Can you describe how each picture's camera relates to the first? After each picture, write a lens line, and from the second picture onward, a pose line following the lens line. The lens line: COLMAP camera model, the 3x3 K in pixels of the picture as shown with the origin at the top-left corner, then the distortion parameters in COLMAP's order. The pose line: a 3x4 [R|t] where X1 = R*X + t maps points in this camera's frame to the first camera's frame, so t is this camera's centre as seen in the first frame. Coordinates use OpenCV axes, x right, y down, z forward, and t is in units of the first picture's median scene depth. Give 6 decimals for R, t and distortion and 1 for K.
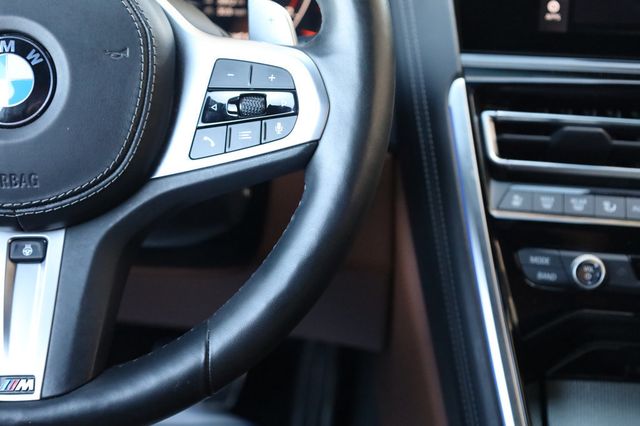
lens RADIAL K [[901.9, 0, 321.2], [0, 901.9, 213.0], [0, 0, 1]] dist [0.004672, 0.000000]
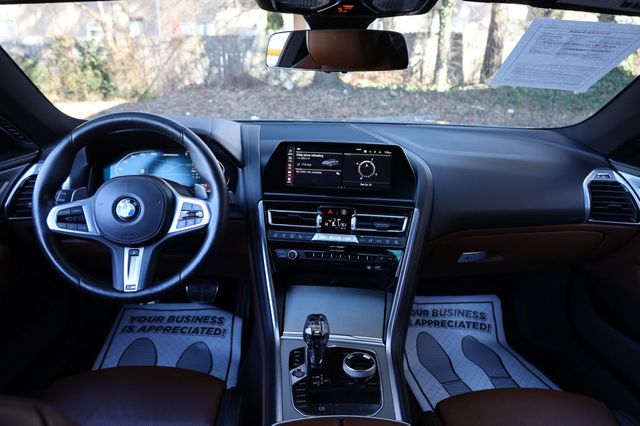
lens RADIAL K [[427.3, 0, 318.8], [0, 427.3, 214.0], [0, 0, 1]] dist [-0.007191, 0.006483]
pose [[0.997808, -0.012746, 0.064940, 0.343128], [0.014025, 0.999716, -0.019270, -0.076882], [-0.064676, 0.020139, 0.997703, -0.865358]]
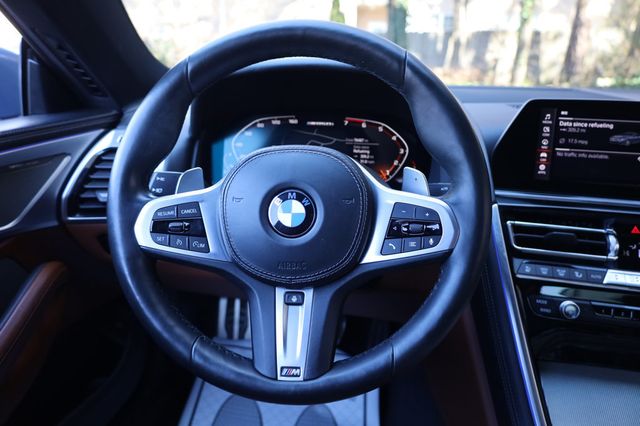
lens RADIAL K [[427.3, 0, 320.8], [0, 427.3, 212.0], [0, 0, 1]] dist [-0.007191, 0.006483]
pose [[0.998874, 0.025980, -0.039705, -0.236555], [-0.027257, 0.999117, -0.031960, -0.116409], [0.038839, 0.033006, 0.998700, 0.081623]]
